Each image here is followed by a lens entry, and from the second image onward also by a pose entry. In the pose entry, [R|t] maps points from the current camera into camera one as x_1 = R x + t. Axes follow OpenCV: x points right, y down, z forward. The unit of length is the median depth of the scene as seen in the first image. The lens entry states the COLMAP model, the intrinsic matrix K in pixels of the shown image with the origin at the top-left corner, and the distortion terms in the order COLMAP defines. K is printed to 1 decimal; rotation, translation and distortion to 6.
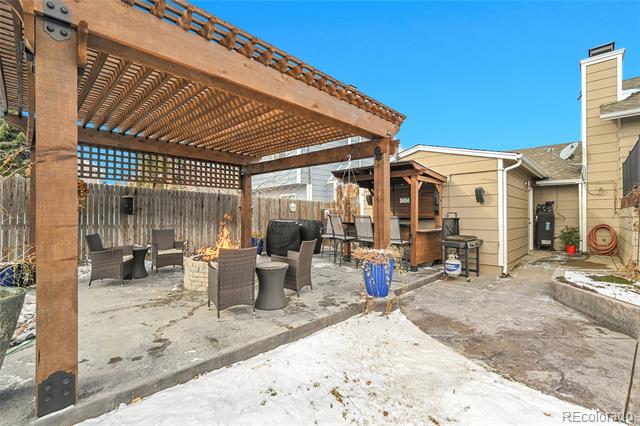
lens RADIAL K [[286.7, 0, 320.0], [0, 286.7, 213.0], [0, 0, 1]] dist [-0.000305, -0.000126]
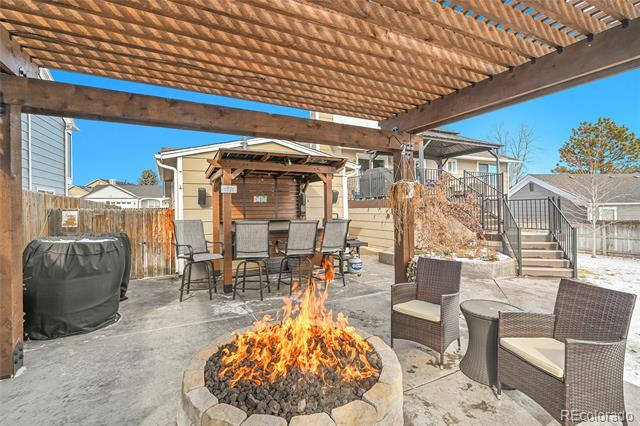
lens RADIAL K [[299.0, 0, 320.0], [0, 299.0, 213.0], [0, 0, 1]] dist [0.000505, 0.000008]
pose [[0.316618, -0.023061, 0.948273, -0.560579], [0.006595, 0.999734, 0.022111, -0.026671], [-0.948530, -0.000747, 0.316686, 0.707175]]
